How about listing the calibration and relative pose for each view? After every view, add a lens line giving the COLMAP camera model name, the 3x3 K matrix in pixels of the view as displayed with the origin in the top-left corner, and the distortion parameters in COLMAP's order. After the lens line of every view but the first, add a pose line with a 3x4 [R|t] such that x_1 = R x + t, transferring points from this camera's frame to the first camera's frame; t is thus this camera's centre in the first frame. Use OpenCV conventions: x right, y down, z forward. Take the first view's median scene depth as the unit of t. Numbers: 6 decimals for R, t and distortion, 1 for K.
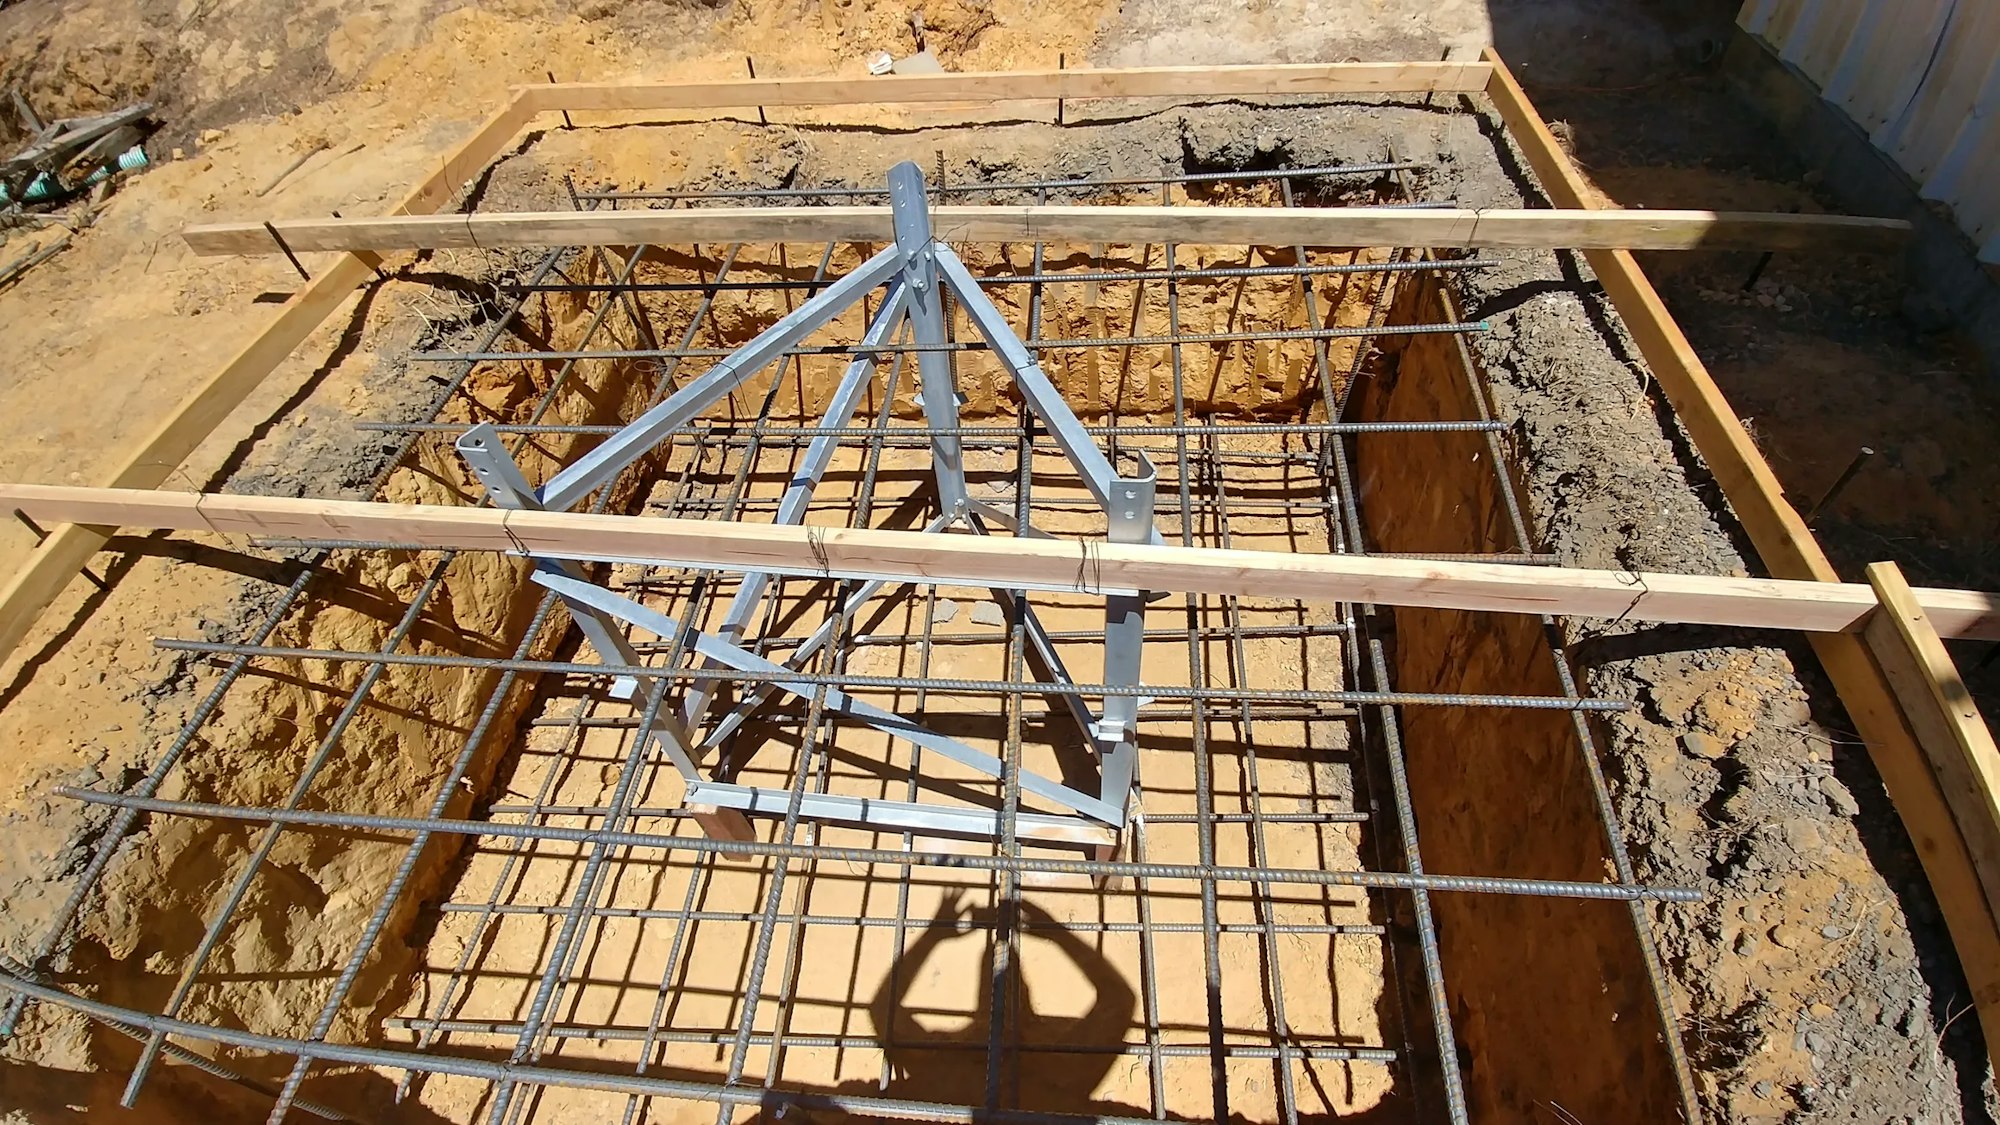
lens RADIAL K [[874.7, 0, 1024.2], [0, 874.7, 563.2], [0, 0, 1]] dist [0.037002, -0.042414]
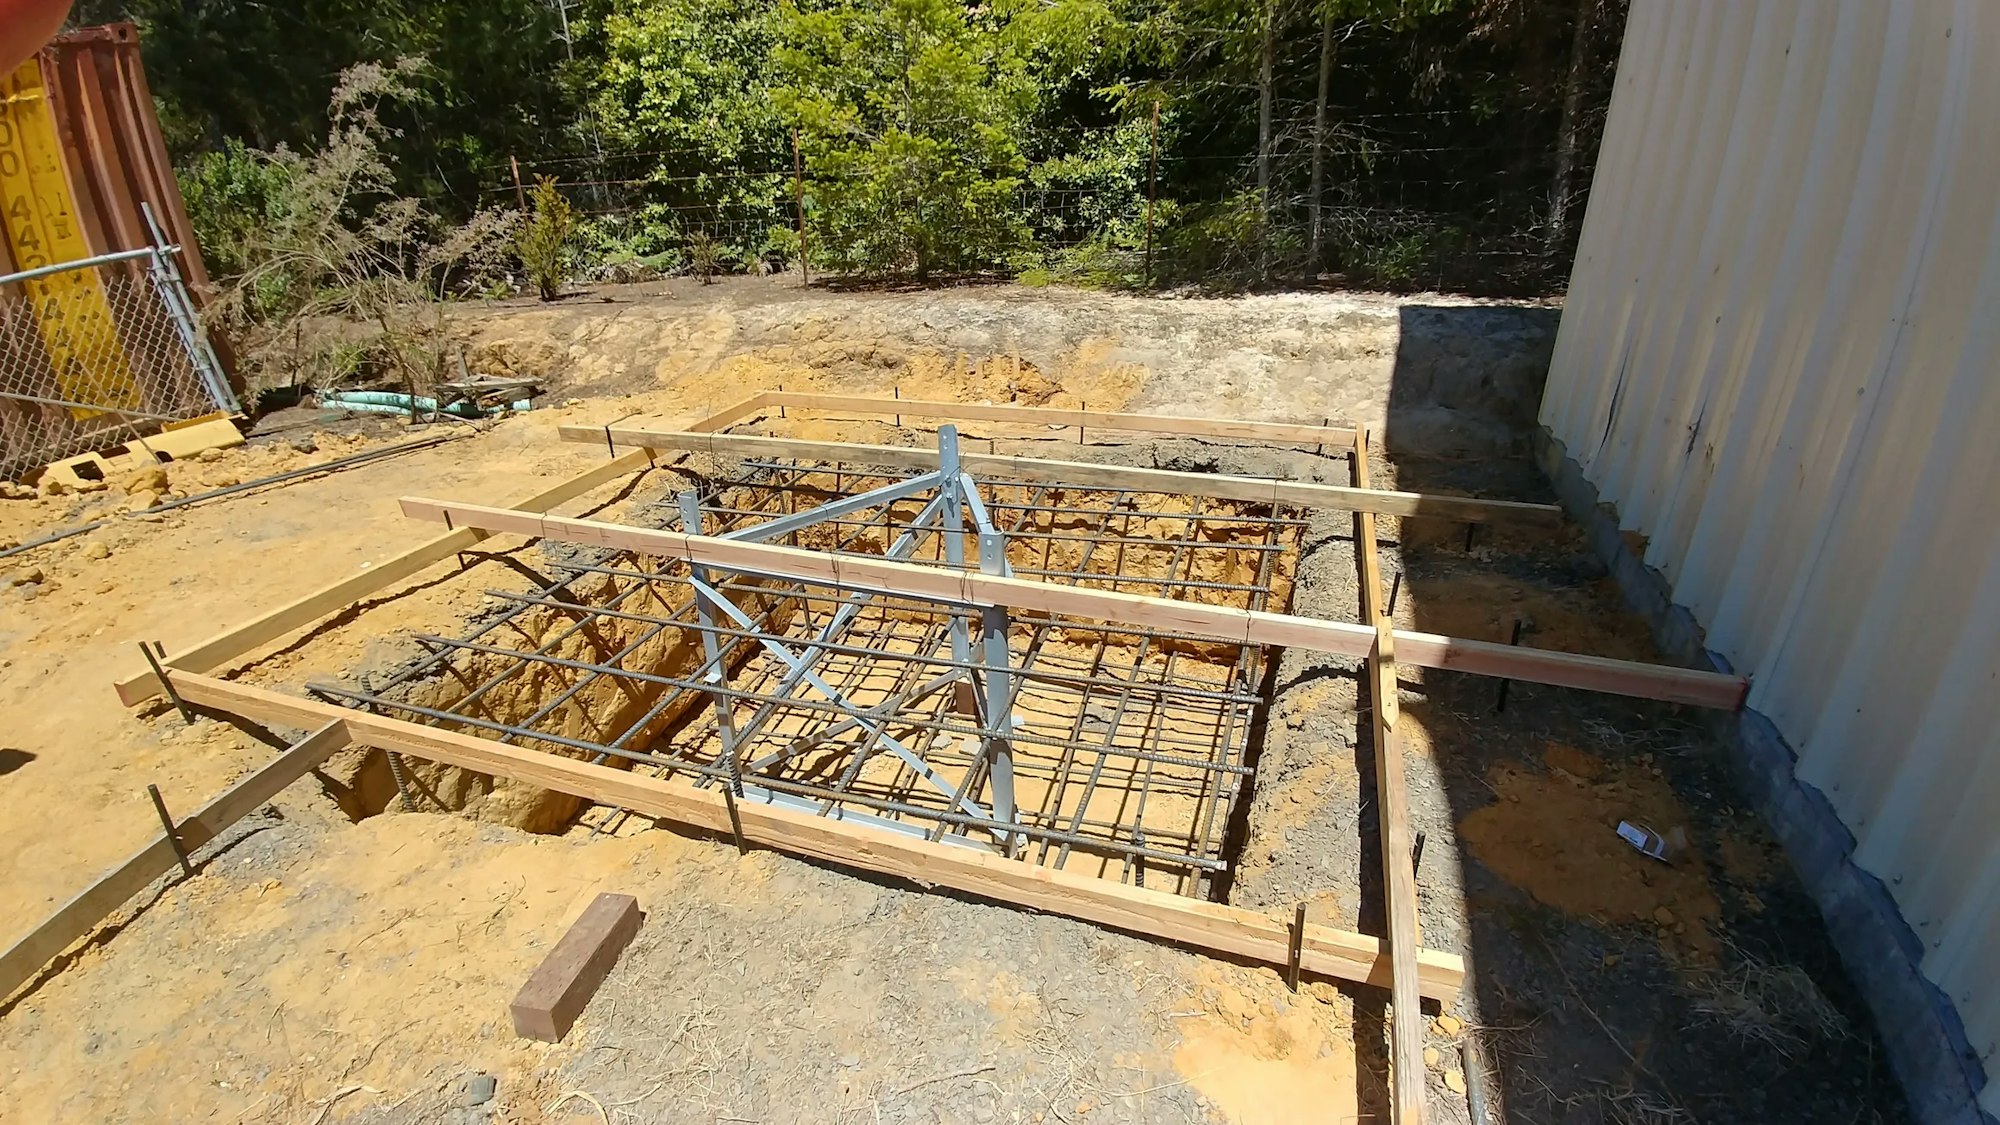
lens RADIAL K [[866.2, 0, 1002.4], [0, 866.2, 559.8], [0, 0, 1]] dist [-0.027312, 0.000274]
pose [[0.974982, 0.126461, -0.182804, 0.204410], [-0.189114, 0.904100, -0.383195, 0.279176], [0.116814, 0.408179, 0.905397, -0.284967]]
